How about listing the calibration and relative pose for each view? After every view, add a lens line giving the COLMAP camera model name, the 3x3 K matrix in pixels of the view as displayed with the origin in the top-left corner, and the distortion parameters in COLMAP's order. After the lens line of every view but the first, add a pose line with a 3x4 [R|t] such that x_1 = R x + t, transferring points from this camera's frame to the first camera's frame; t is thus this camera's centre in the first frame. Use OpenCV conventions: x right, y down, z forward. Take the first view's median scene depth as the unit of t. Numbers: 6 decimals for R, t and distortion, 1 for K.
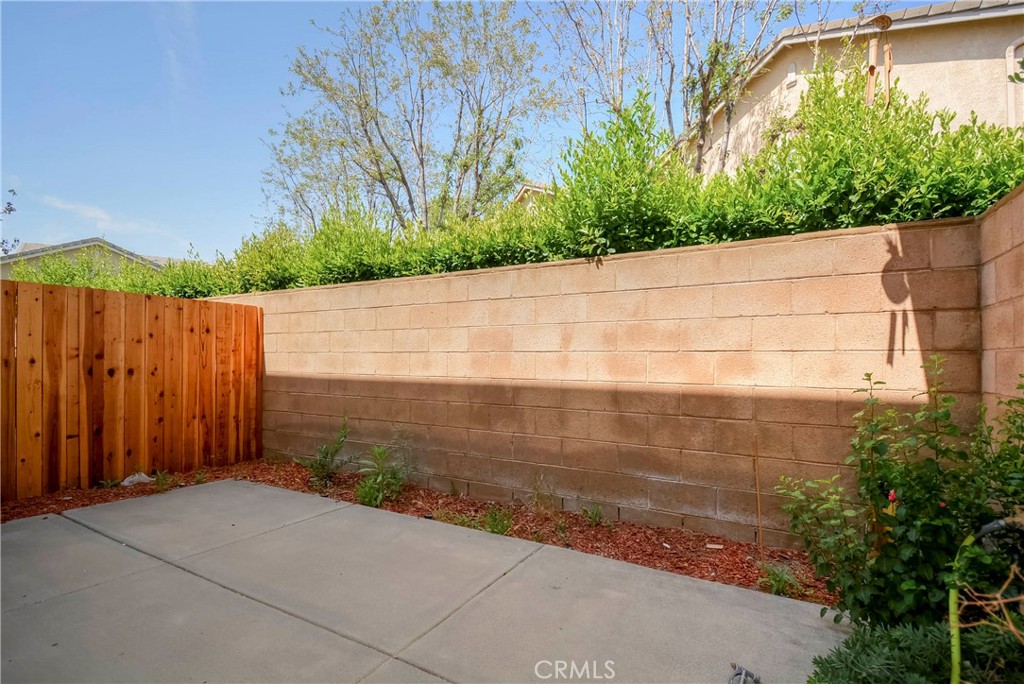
lens RADIAL K [[461.6, 0, 507.5], [0, 461.6, 347.6], [0, 0, 1]] dist [0.012230, -0.019835]
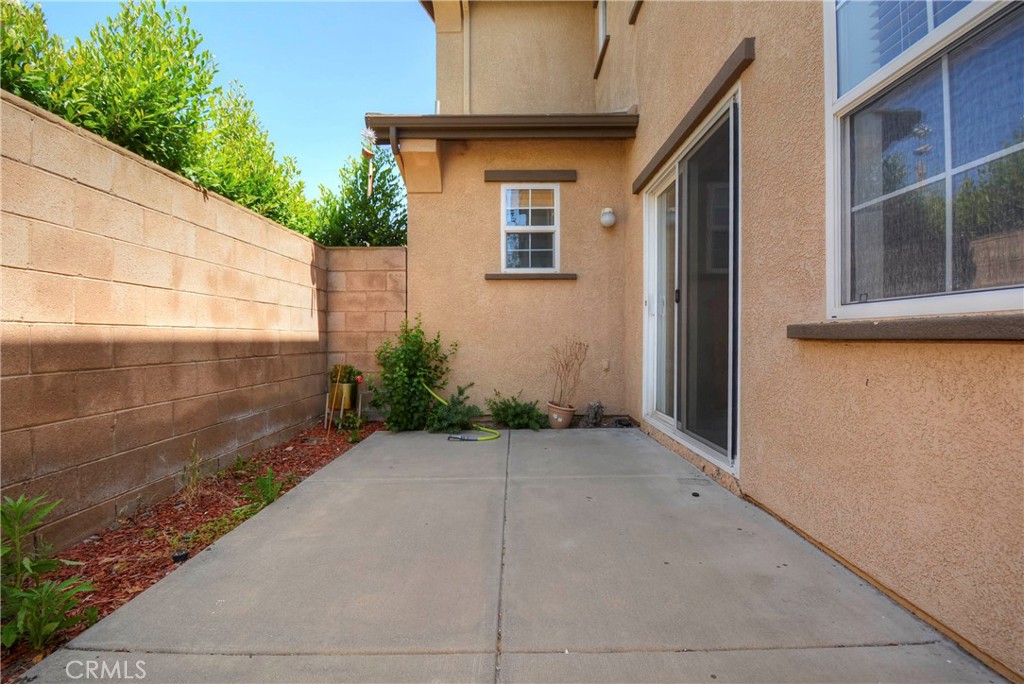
lens RADIAL K [[470.2, 0, 512.0], [0, 470.2, 342.0], [0, 0, 1]] dist [0.004307, -0.020490]
pose [[-0.482118, -0.012149, 0.876022, -0.913844], [-0.023089, 0.999733, 0.001158, 0.088509], [-0.875802, -0.019668, -0.482270, 0.950110]]
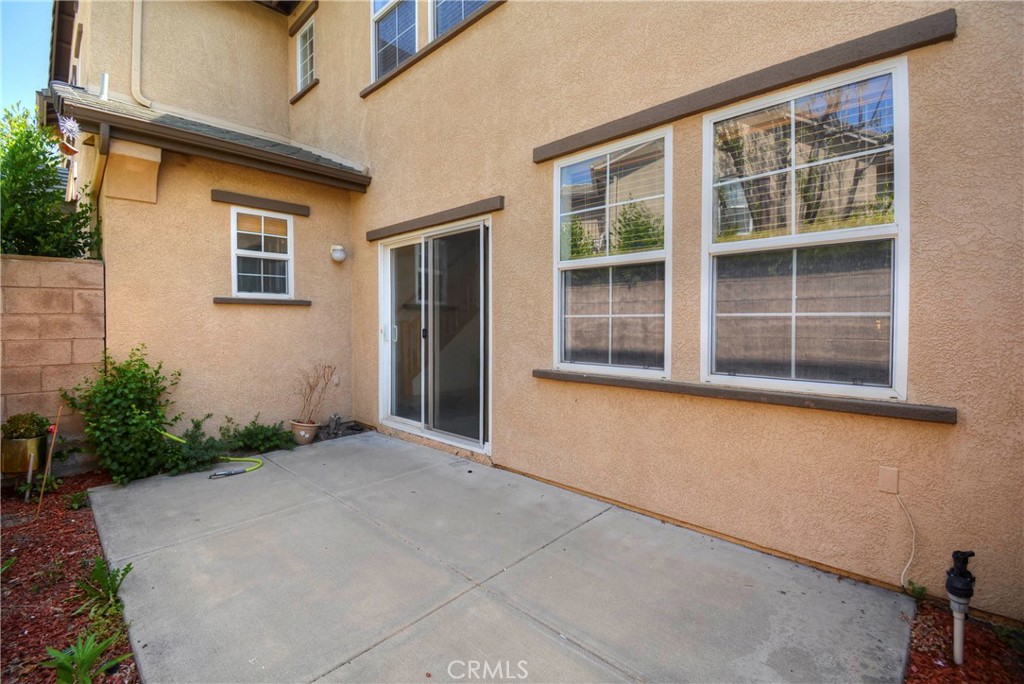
lens RADIAL K [[450.7, 0, 509.6], [0, 450.7, 331.4], [0, 0, 1]] dist [0.001626, -0.017964]
pose [[-0.968773, -0.010518, 0.247725, -0.770222], [-0.010536, 0.999944, 0.001256, -0.034306], [-0.247724, -0.001393, -0.968830, 1.419872]]
